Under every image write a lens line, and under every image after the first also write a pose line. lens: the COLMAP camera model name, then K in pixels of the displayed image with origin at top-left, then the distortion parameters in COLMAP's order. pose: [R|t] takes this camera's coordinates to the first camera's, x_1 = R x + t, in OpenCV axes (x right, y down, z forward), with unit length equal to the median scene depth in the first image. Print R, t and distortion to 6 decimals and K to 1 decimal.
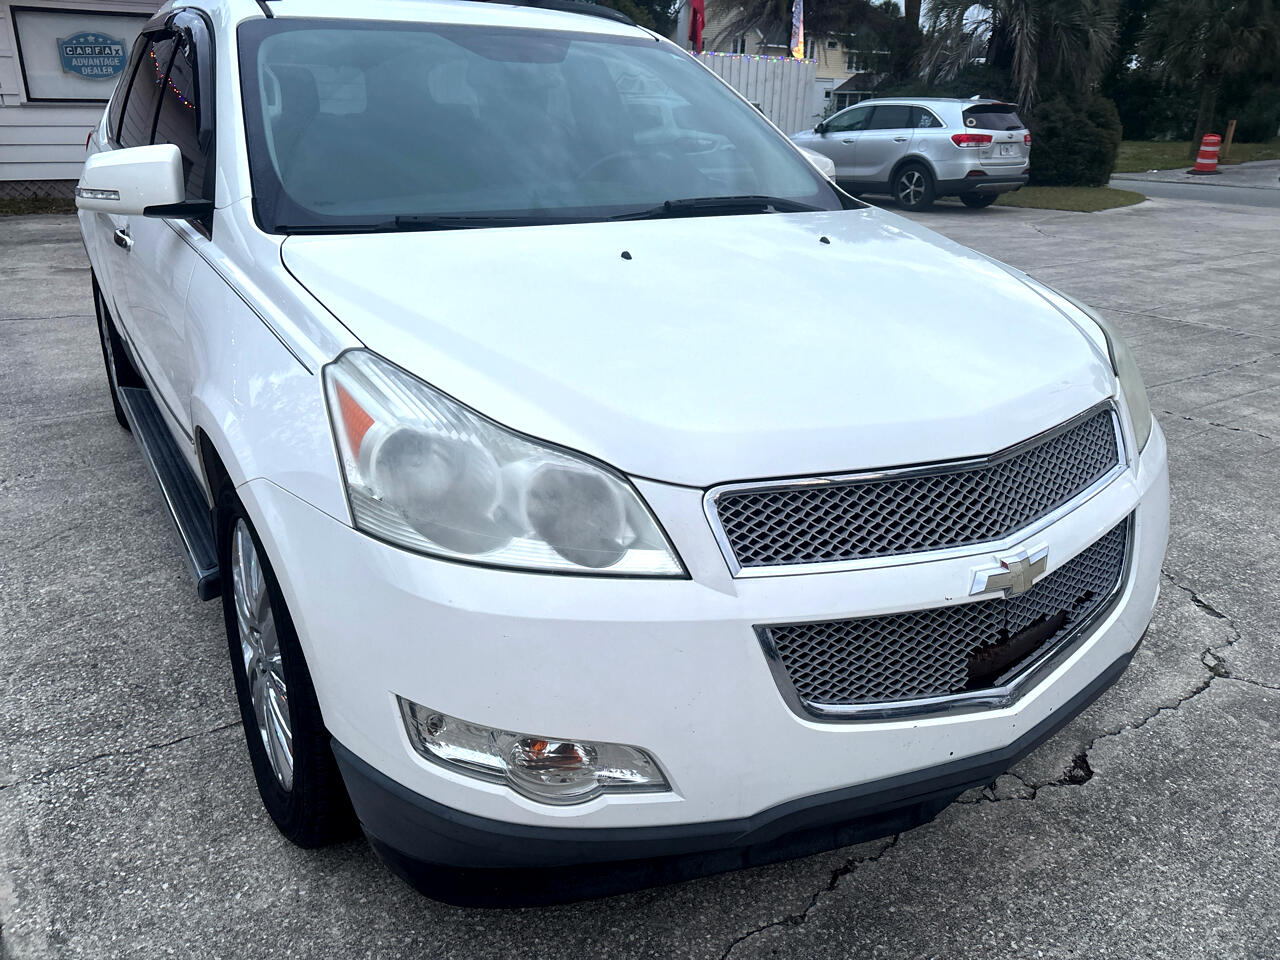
lens RADIAL K [[957.3, 0, 624.2], [0, 957.3, 485.0], [0, 0, 1]] dist [0.019542, -0.008425]
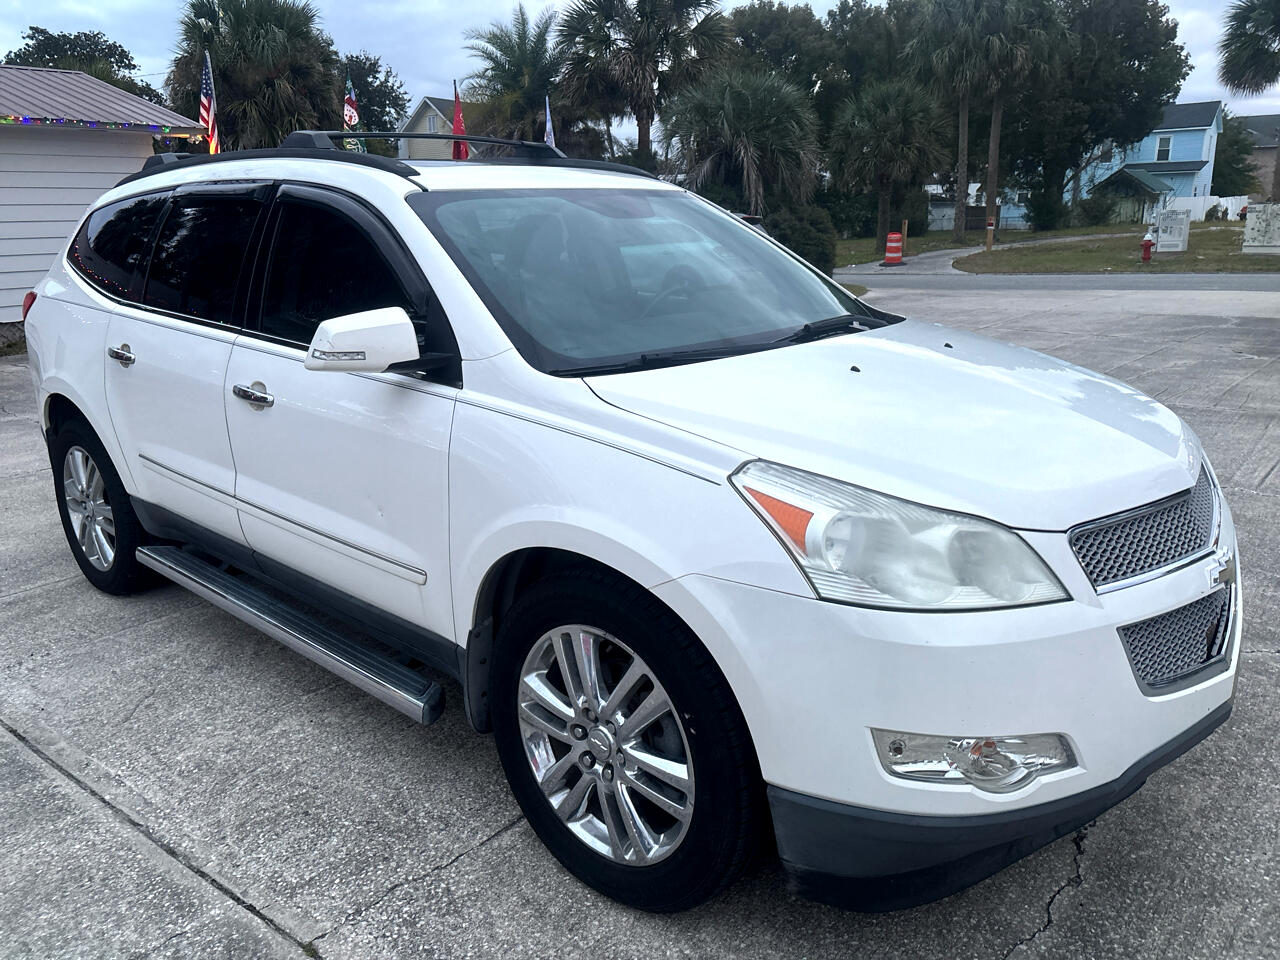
lens RADIAL K [[940.2, 0, 640.0], [0, 940.2, 480.0], [0, 0, 1]] dist [0.078934, -0.094869]
pose [[0.961233, -0.111735, 0.252084, -0.450562], [0.139282, 0.985766, -0.094163, -0.013362], [-0.237974, 0.125624, 0.963113, -0.087500]]
